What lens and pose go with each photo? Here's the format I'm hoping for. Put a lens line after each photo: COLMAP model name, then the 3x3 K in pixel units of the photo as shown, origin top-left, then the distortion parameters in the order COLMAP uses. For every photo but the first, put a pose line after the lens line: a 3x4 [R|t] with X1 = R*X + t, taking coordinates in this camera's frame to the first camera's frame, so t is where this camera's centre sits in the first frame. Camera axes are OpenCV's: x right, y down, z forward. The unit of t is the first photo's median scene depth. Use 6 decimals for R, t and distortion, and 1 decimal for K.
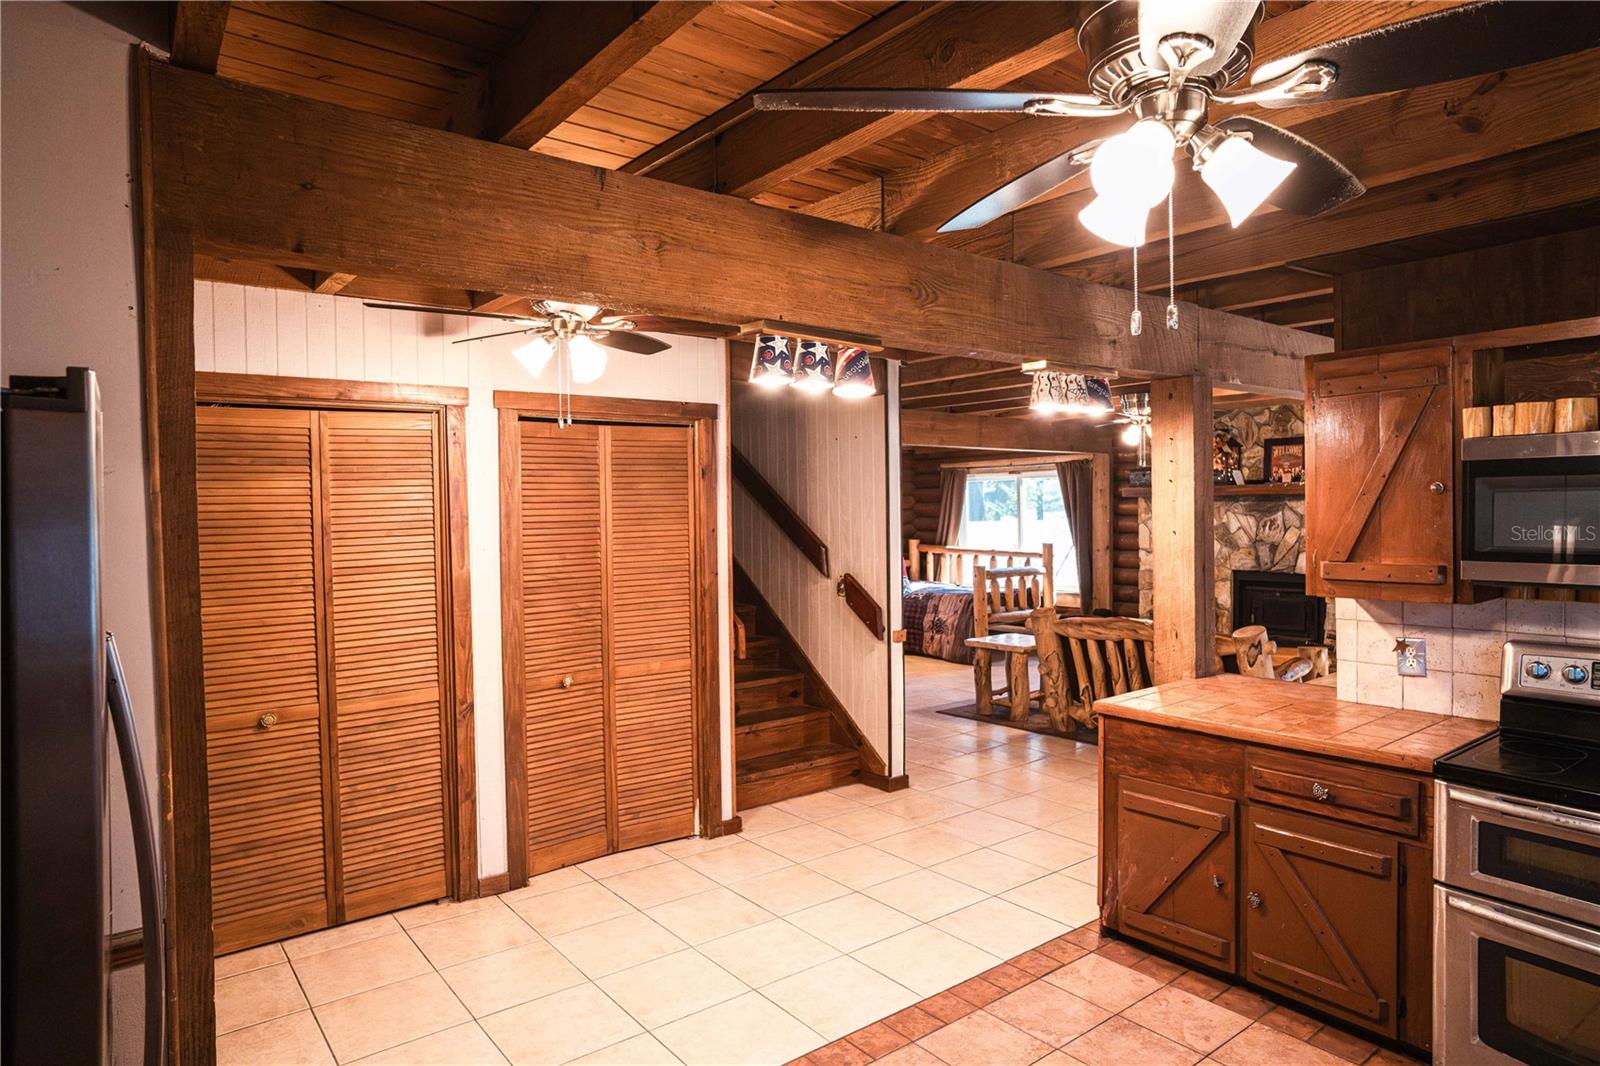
lens RADIAL K [[956.3, 0, 800.8], [0, 956.3, 525.6], [0, 0, 1]] dist [-0.074550, 0.059235]
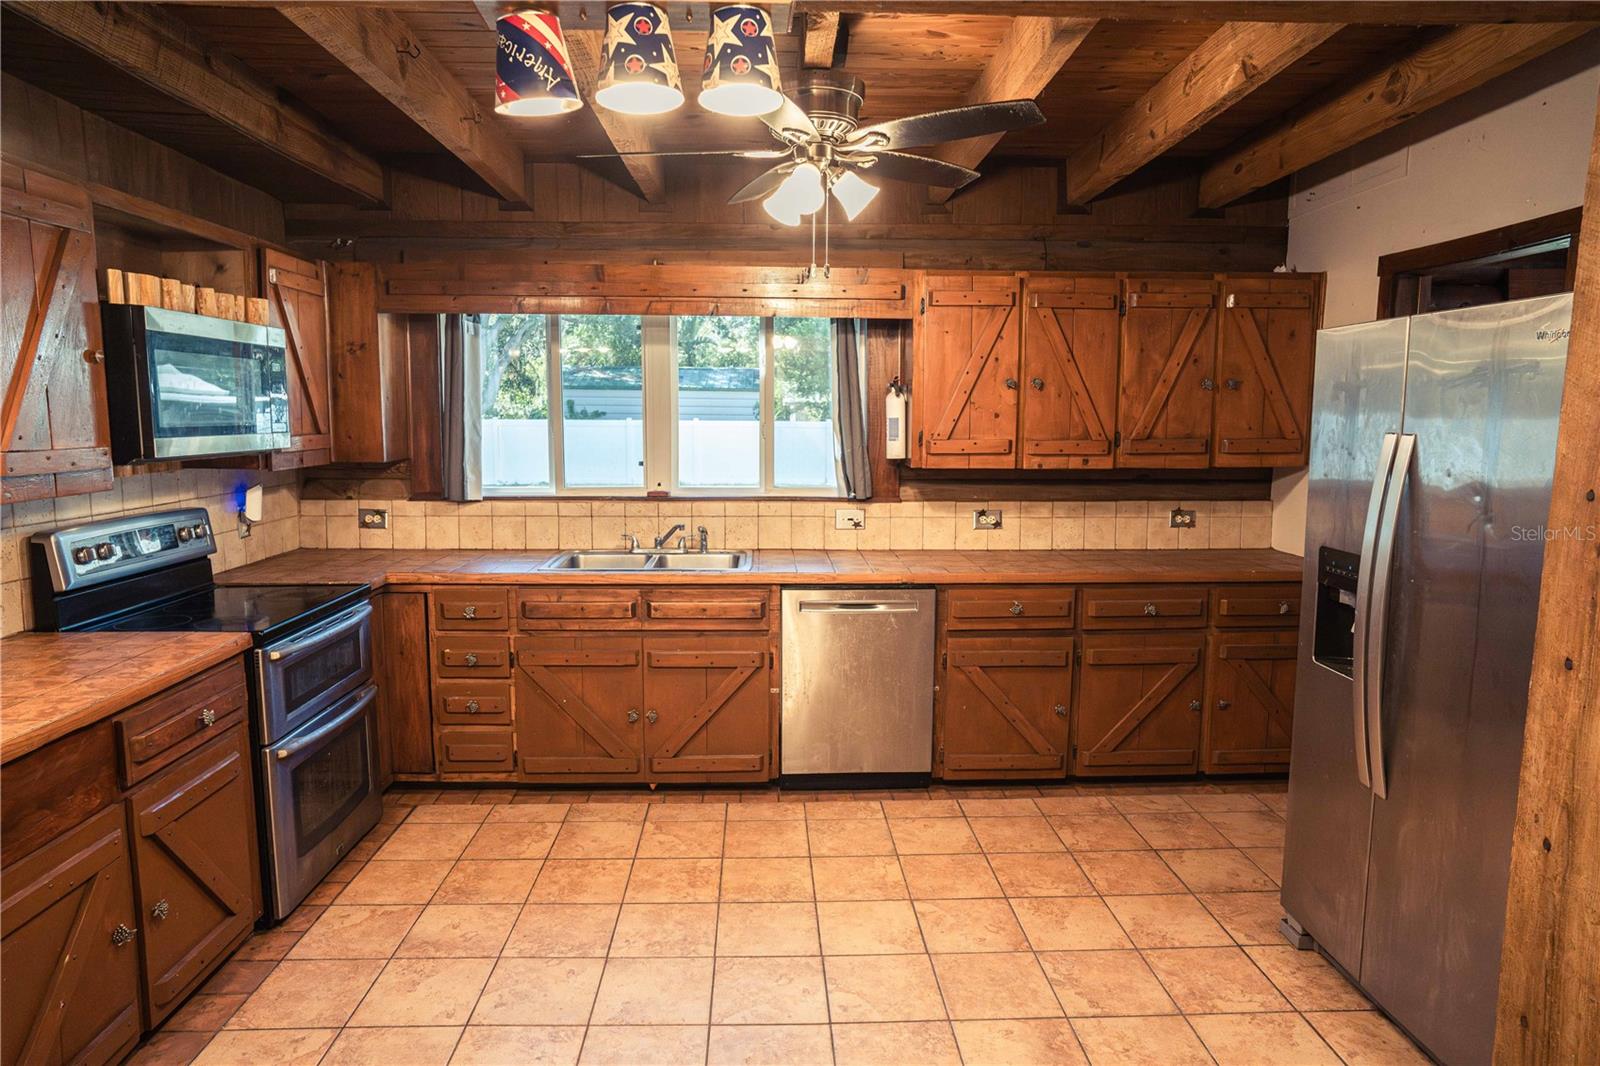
lens RADIAL K [[956.3, 0, 800.8], [0, 956.3, 525.6], [0, 0, 1]] dist [-0.074550, 0.059235]
pose [[-0.815188, -0.062077, 0.575859, -0.282869], [0.016243, 0.991399, 0.129865, 0.010992], [-0.578968, 0.115218, -0.807168, 1.083034]]
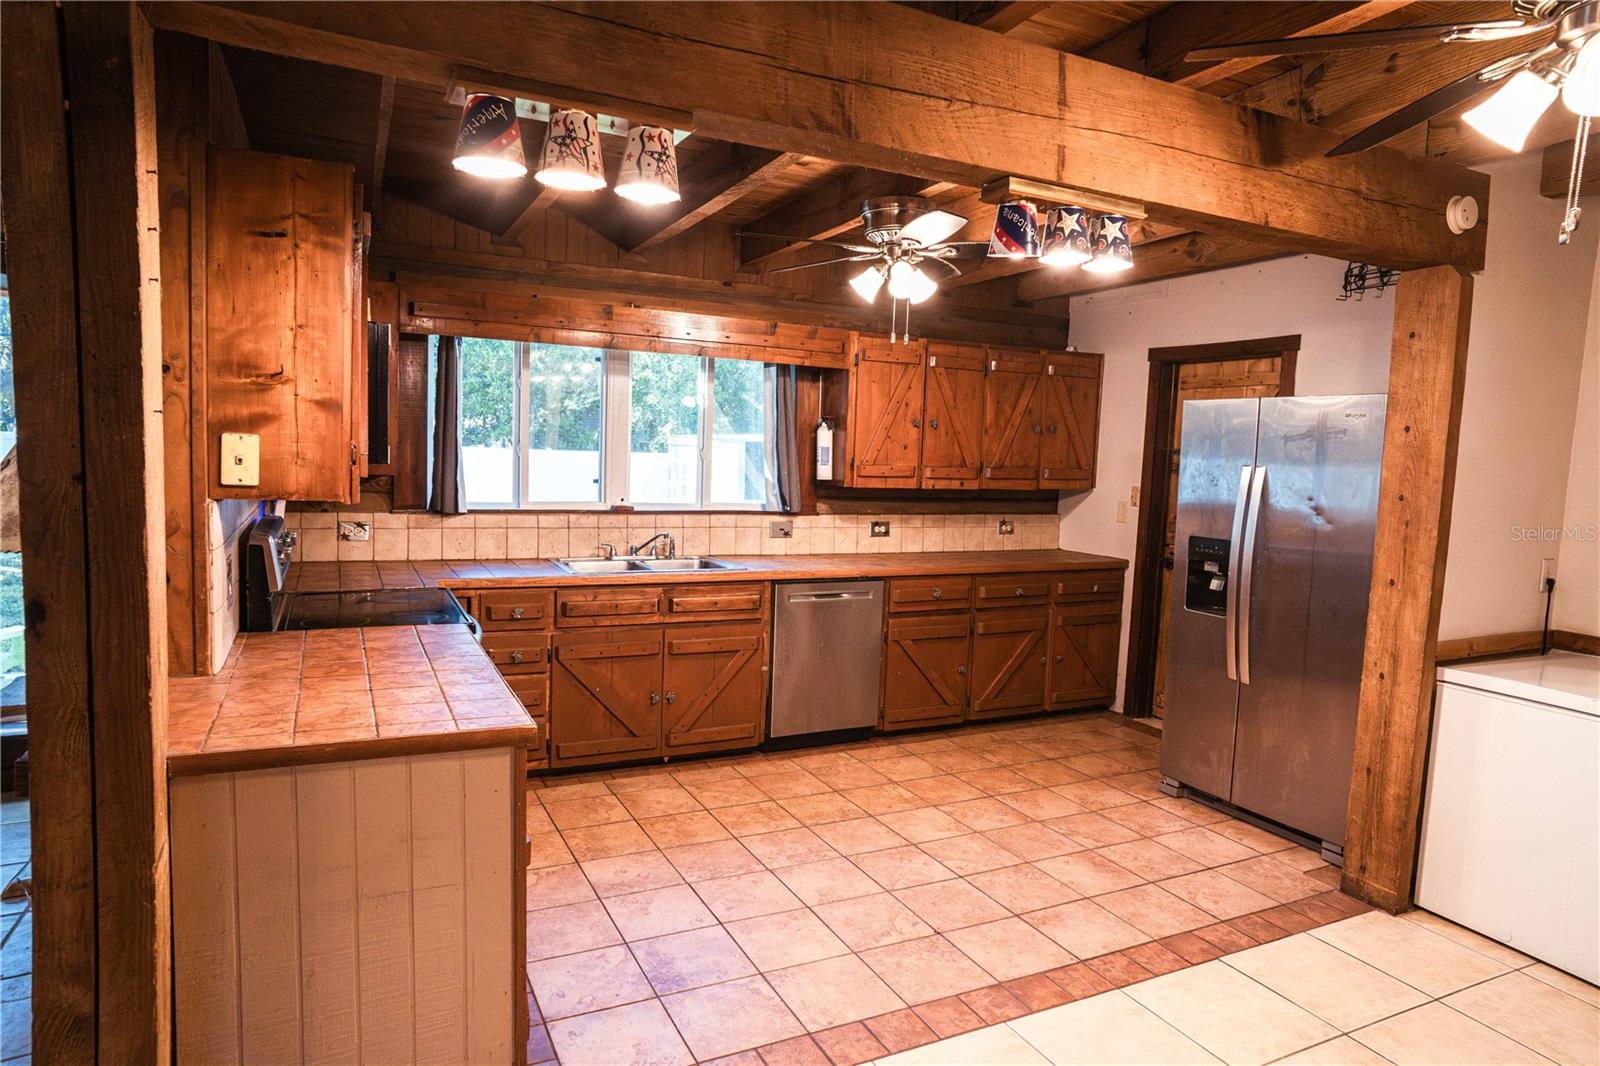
lens RADIAL K [[956.3, 0, 800.8], [0, 956.3, 525.6], [0, 0, 1]] dist [-0.074550, 0.059235]
pose [[-0.980859, -0.040103, 0.190544, 0.055344], [-0.021676, 0.994967, 0.097827, 0.011528], [-0.193508, 0.091825, -0.976792, 1.493701]]
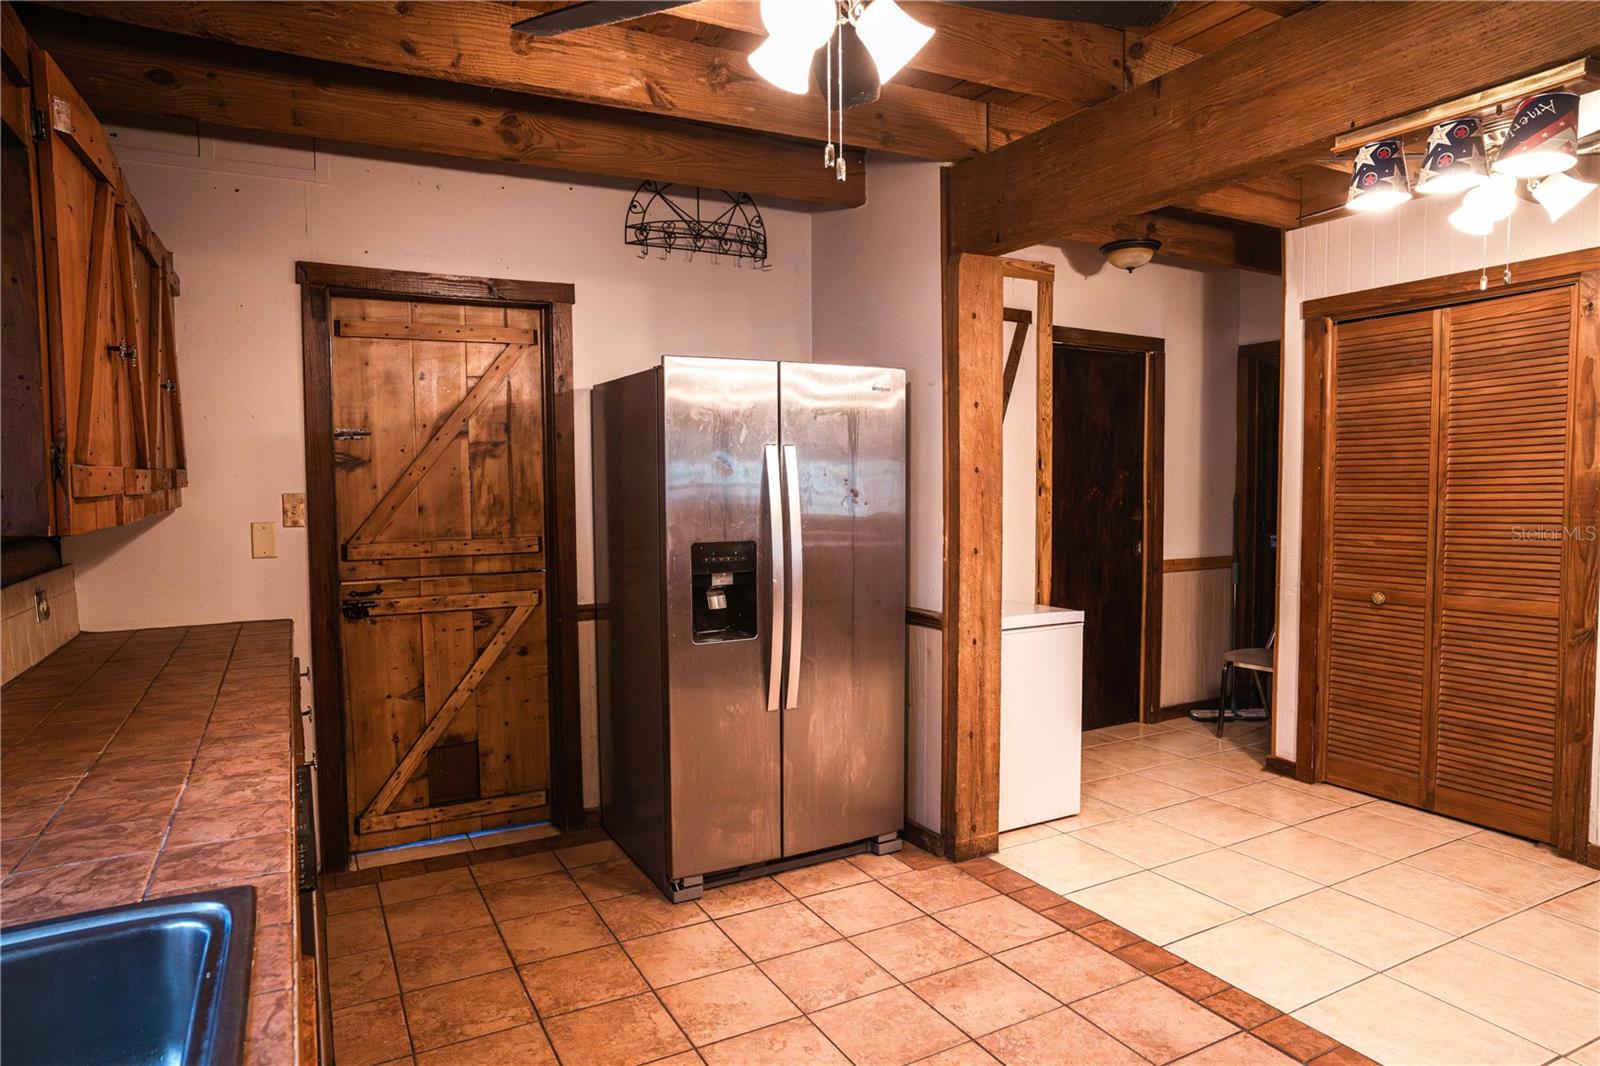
lens RADIAL K [[956.3, 0, 800.8], [0, 956.3, 525.6], [0, 0, 1]] dist [-0.074550, 0.059235]
pose [[-0.163269, 0.064603, -0.984464, 0.635758], [-0.008903, 0.997717, 0.066950, 0.053025], [0.986541, 0.019696, -0.162321, 0.499664]]
